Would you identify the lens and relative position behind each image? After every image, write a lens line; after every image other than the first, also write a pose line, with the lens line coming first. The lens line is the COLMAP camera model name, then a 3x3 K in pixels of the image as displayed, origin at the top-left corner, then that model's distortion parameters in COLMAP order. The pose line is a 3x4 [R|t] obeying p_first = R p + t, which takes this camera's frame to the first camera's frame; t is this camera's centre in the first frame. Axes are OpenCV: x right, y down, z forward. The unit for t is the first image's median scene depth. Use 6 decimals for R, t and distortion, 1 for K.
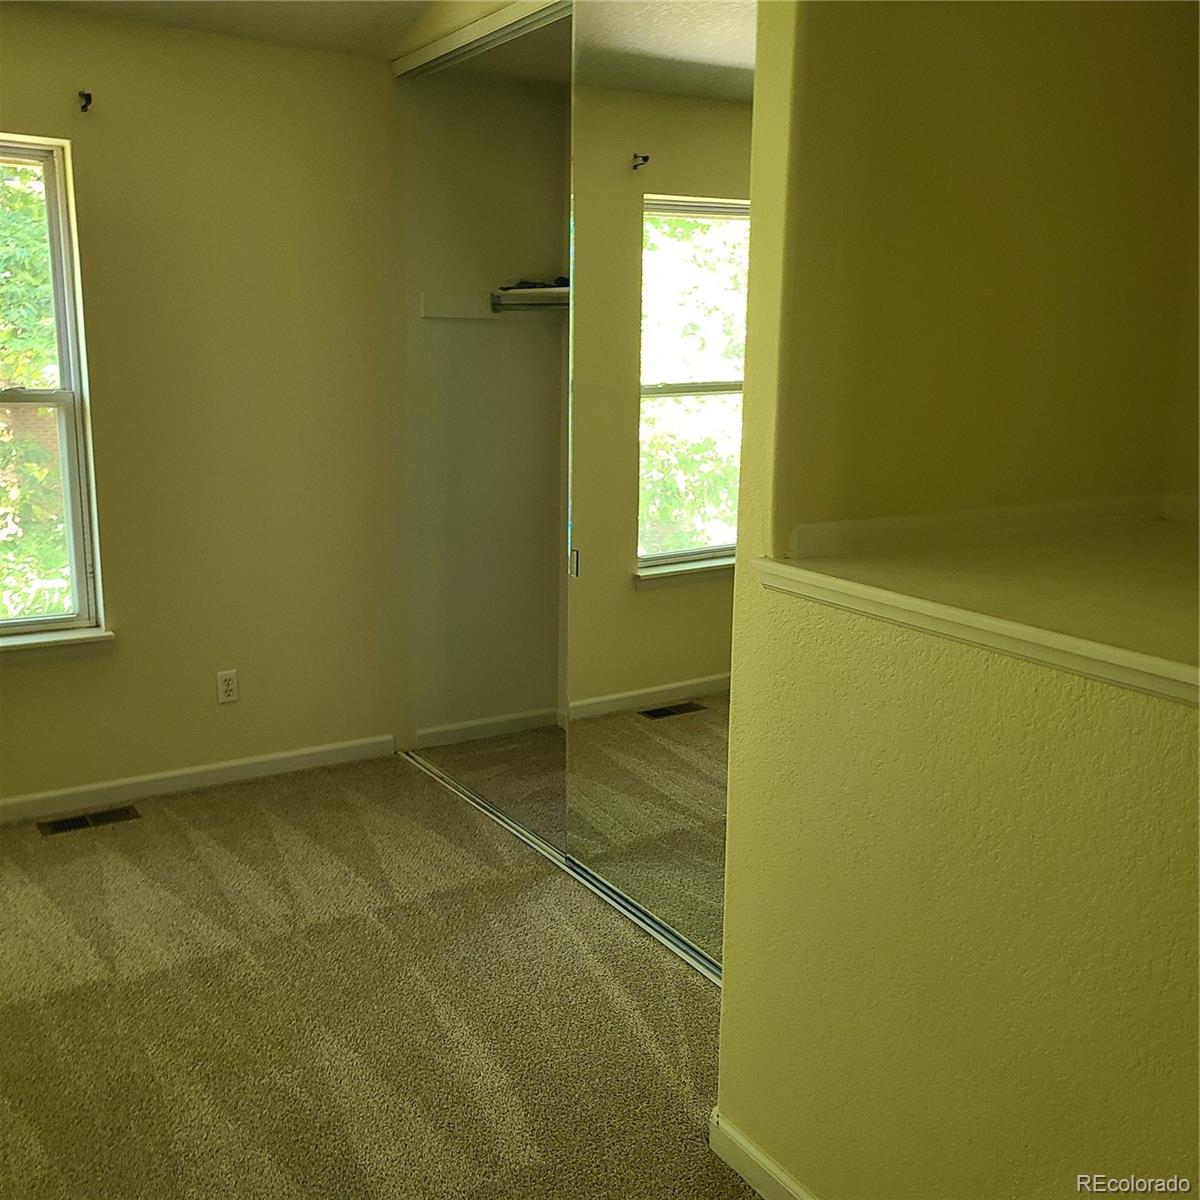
lens RADIAL K [[1192.5, 0, 600.7], [0, 1192.5, 605.4], [0, 0, 1]] dist [0.037195, 0.000000]
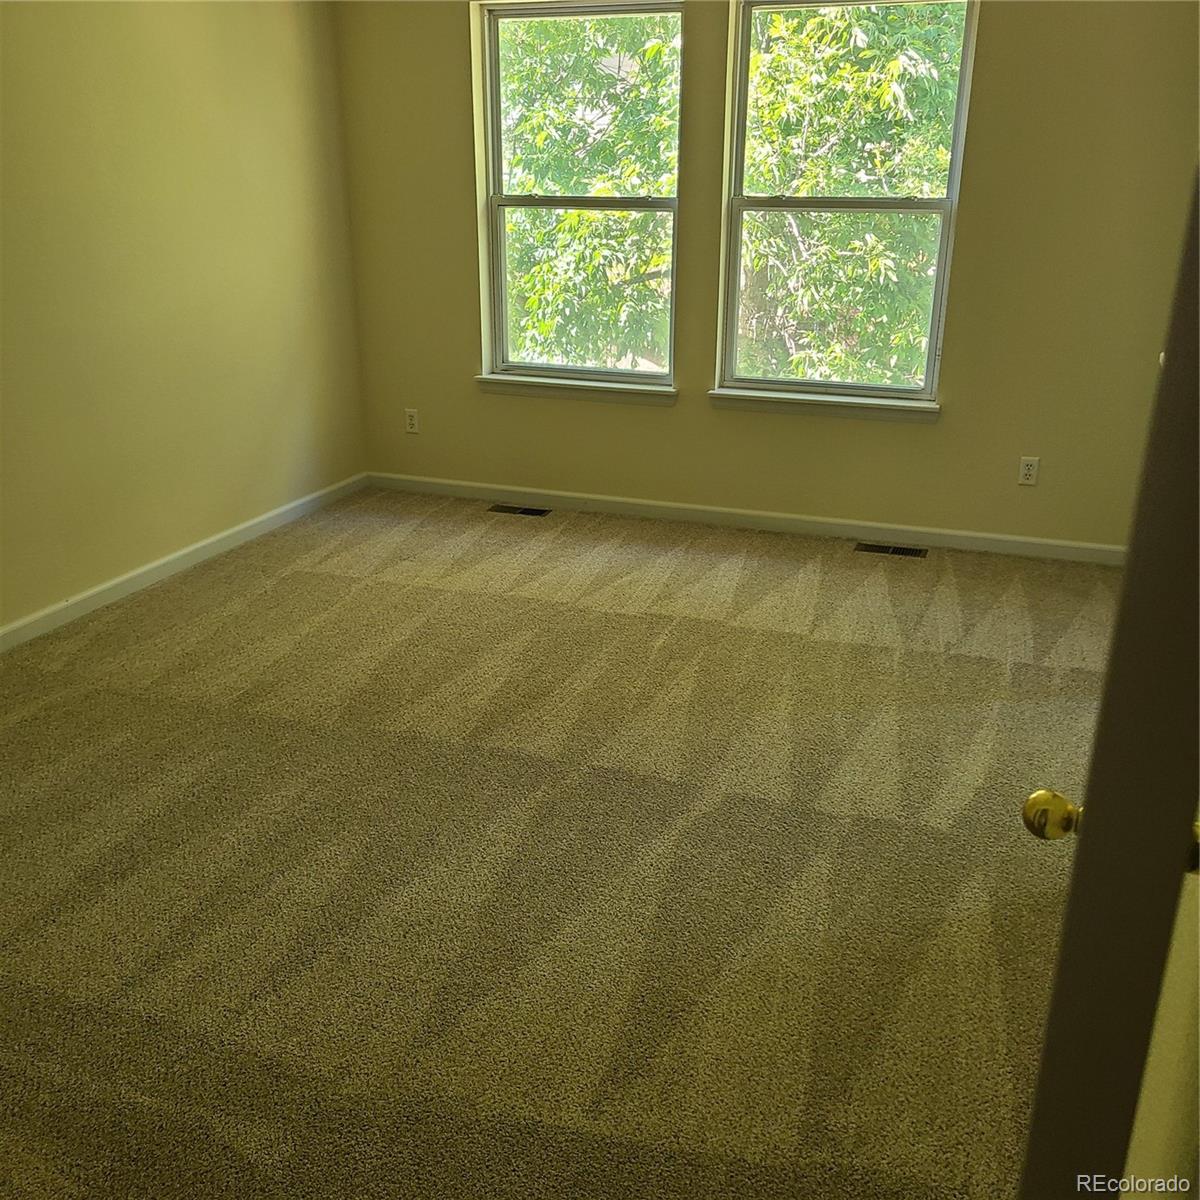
lens RADIAL K [[1192.5, 0, 600.6], [0, 1192.5, 598.4], [0, 0, 1]] dist [0.037195, 0.000000]
pose [[0.609896, 0.262029, -0.747909, 0.392743], [-0.159055, 0.965026, 0.208391, 0.013687], [0.776356, -0.008139, 0.630243, -0.050253]]
